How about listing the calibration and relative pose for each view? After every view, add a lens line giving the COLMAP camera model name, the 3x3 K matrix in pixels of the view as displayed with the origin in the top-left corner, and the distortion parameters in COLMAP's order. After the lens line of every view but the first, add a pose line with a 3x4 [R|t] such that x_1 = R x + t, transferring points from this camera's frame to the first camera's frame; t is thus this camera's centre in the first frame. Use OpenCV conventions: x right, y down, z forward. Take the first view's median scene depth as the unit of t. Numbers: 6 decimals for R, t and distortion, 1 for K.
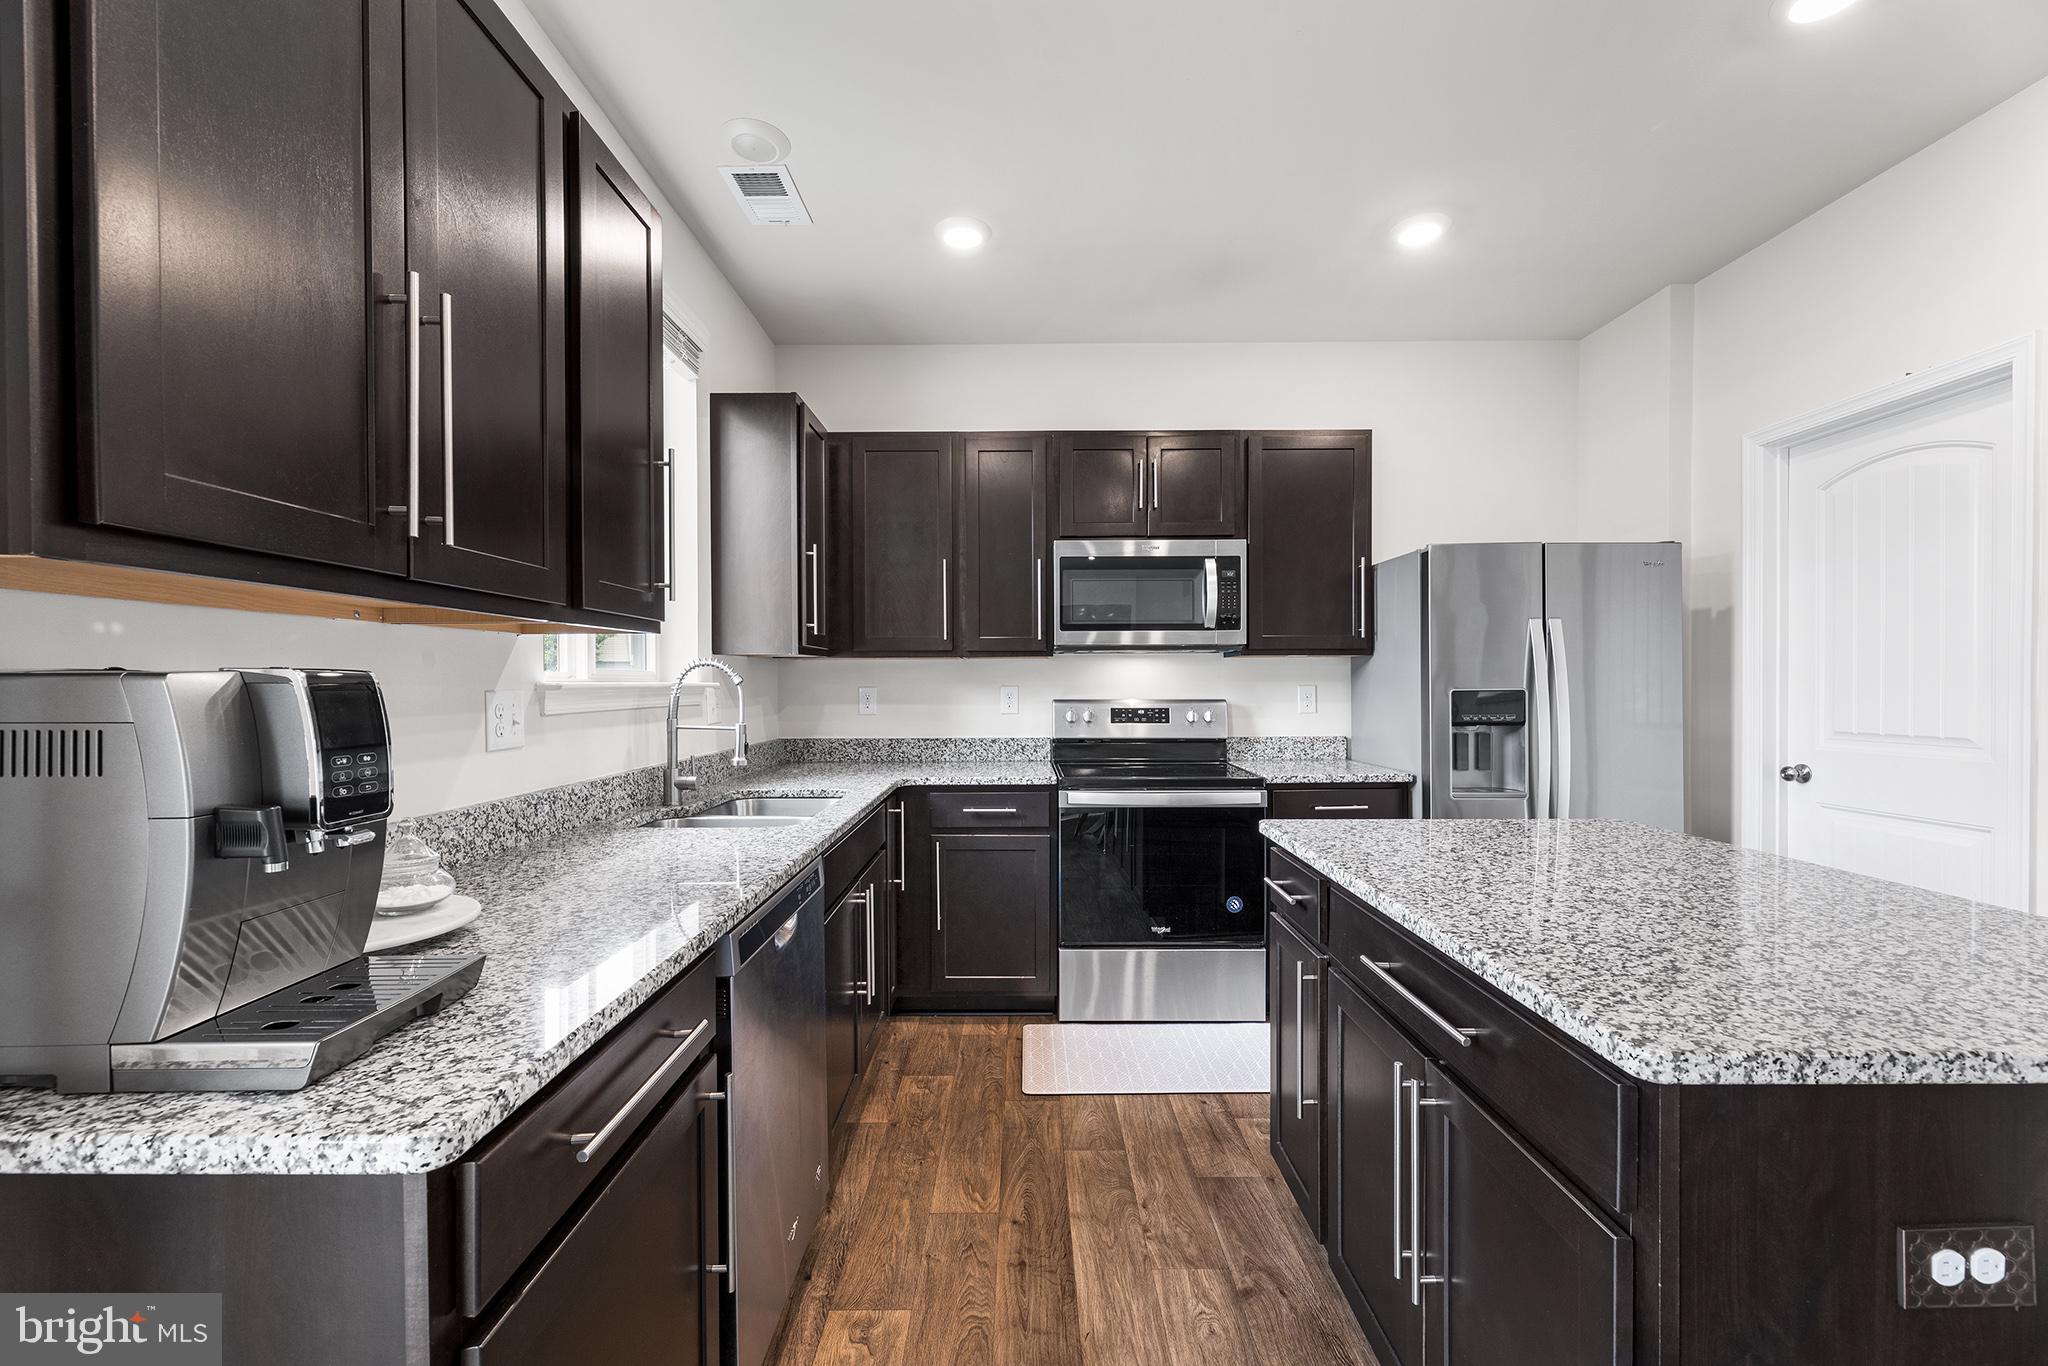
lens RADIAL K [[826.6, 0, 1020.8], [0, 826.6, 693.4], [0, 0, 1]] dist [0.001341, -0.000051]
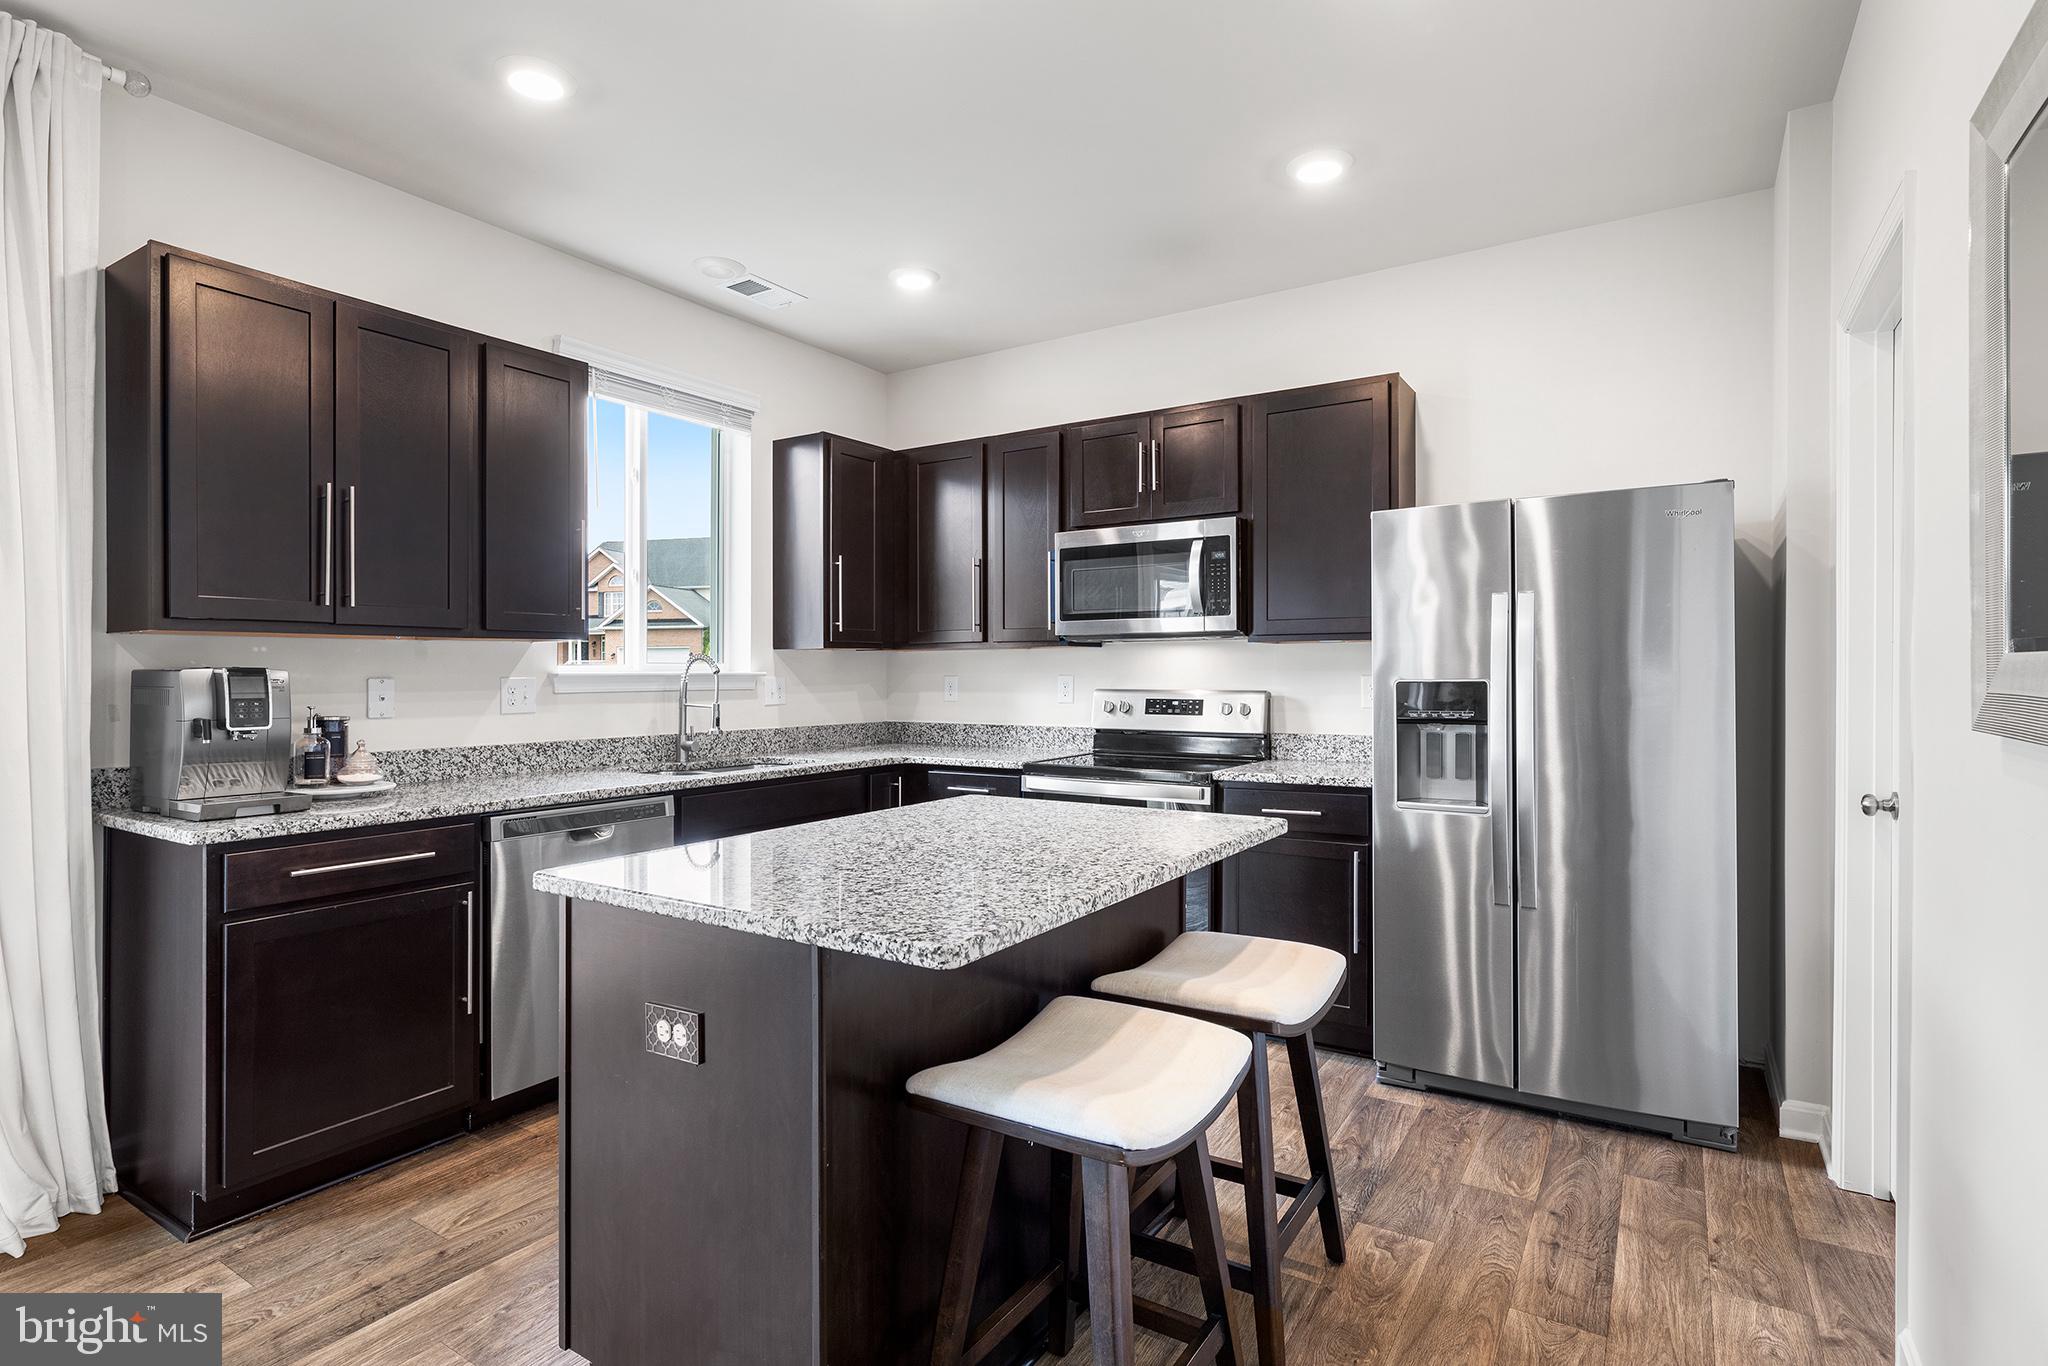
lens RADIAL K [[1007.7, 0, 1021.5], [0, 1007.7, 677.7], [0, 0, 1]] dist [-0.004819, -0.000454]
pose [[0.845386, 0.003234, -0.534146, 0.673956], [-0.006773, 0.999966, -0.004666, 0.000020], [0.534113, 0.007562, 0.845379, -0.075878]]
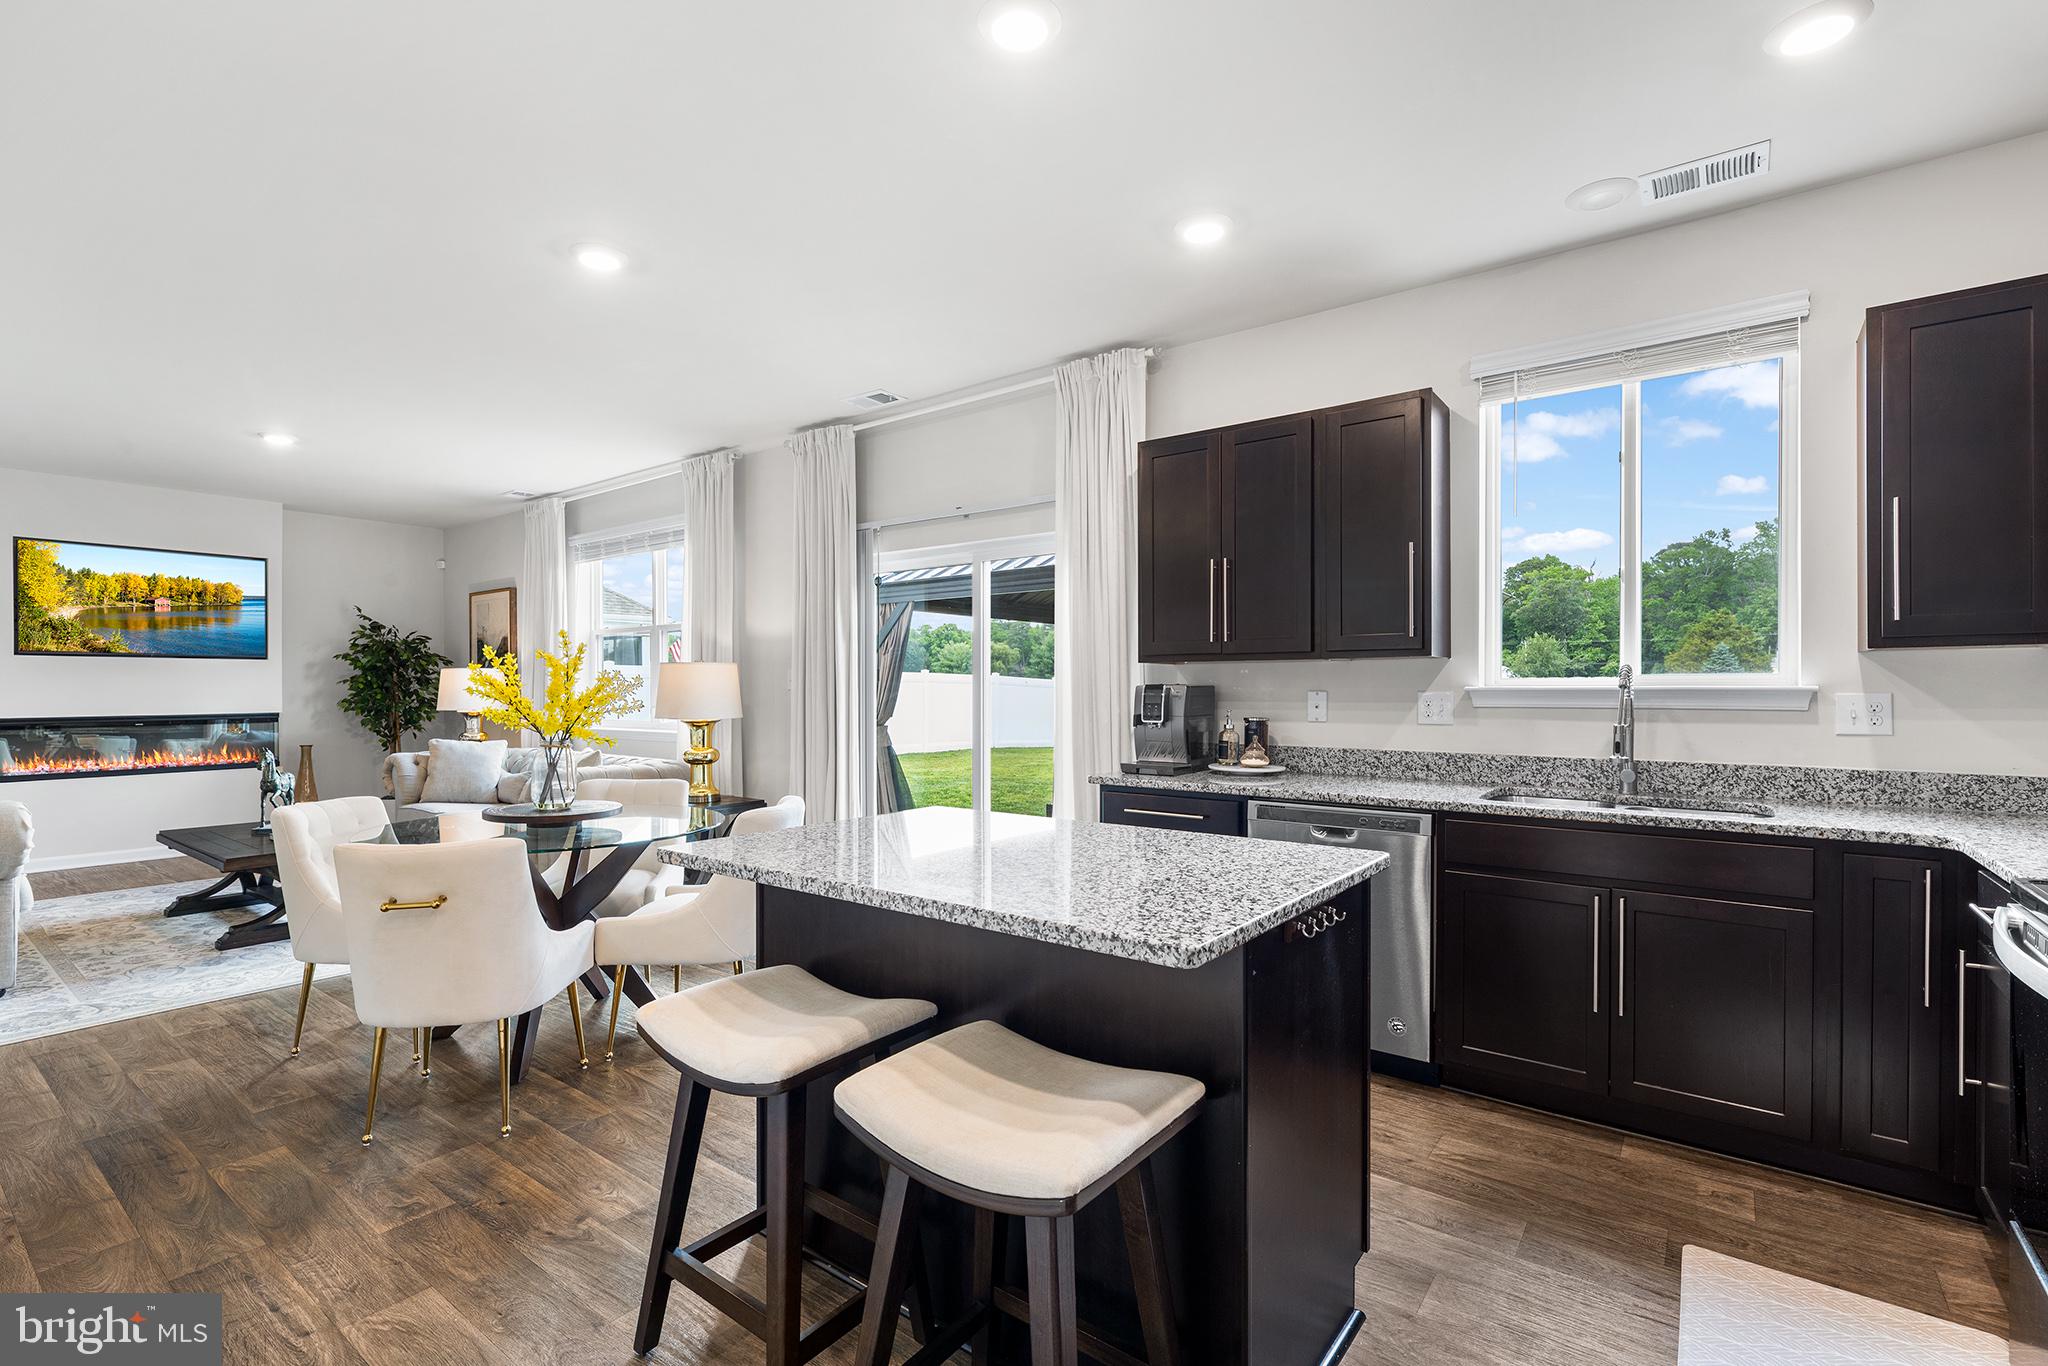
lens RADIAL K [[928.1, 0, 1025.4], [0, 928.1, 692.4], [0, 0, 1]] dist [0.001114, 0.000633]
pose [[-0.600213, 0.007891, -0.799801, 0.790610], [-0.006770, 0.999865, 0.014945, -0.013198], [0.799811, 0.014385, -0.600079, 0.791784]]
